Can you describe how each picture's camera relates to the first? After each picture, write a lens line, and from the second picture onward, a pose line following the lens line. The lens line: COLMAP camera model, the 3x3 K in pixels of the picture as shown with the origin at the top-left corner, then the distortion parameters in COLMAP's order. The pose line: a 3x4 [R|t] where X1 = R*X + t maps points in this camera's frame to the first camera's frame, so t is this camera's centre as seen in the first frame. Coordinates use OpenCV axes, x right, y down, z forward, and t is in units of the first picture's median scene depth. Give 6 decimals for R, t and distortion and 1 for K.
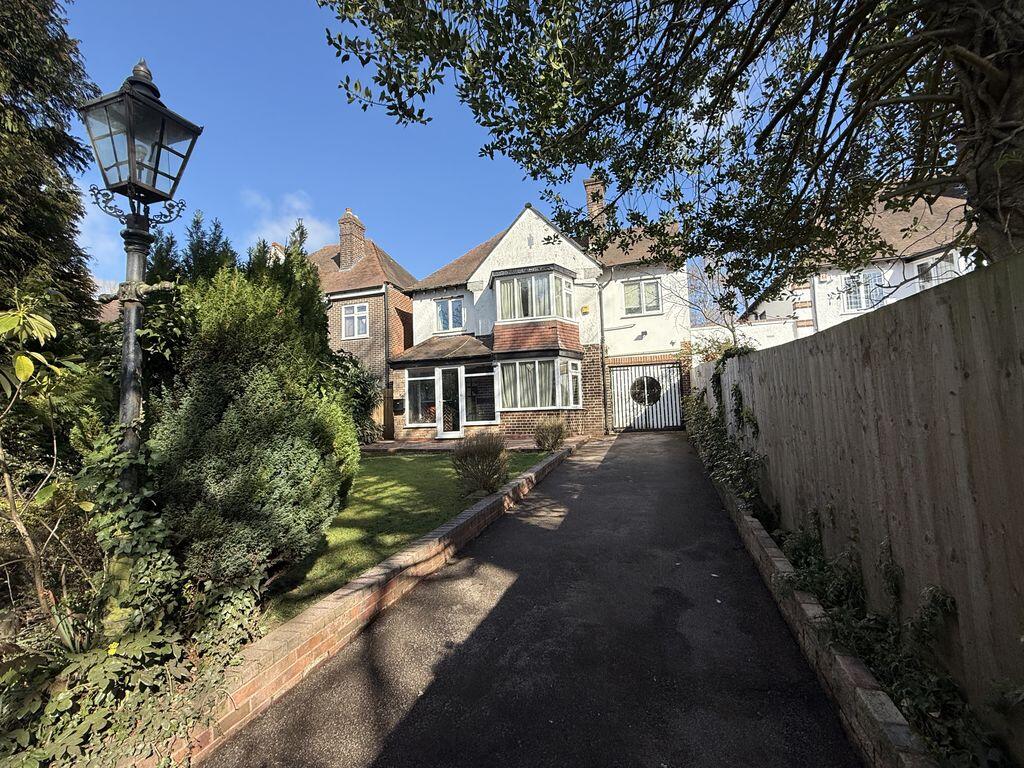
lens RADIAL K [[477.1, 0, 513.1], [0, 477.1, 381.7], [0, 0, 1]] dist [-0.000012, 0.000068]
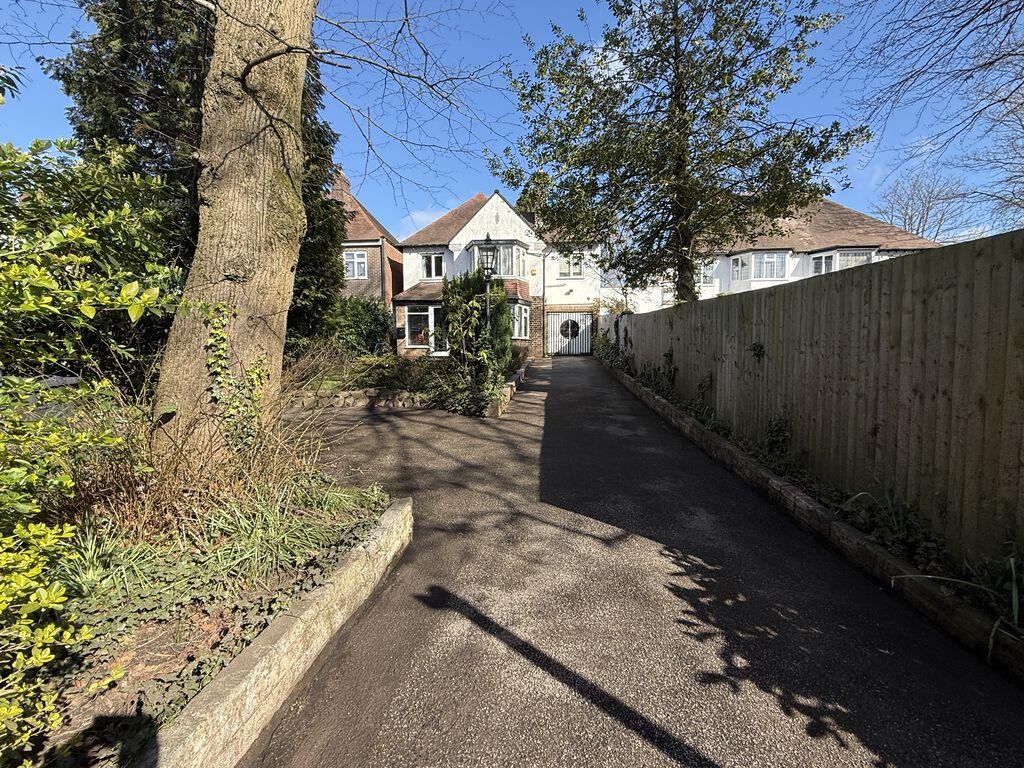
lens RADIAL K [[477.1, 0, 511.2], [0, 477.1, 385.1], [0, 0, 1]] dist [-0.000012, 0.000068]
pose [[0.977965, 0.019821, 0.207825, -0.214668], [-0.048337, 0.989930, 0.133048, 0.002002], [-0.203095, -0.140162, 0.969075, -0.456294]]
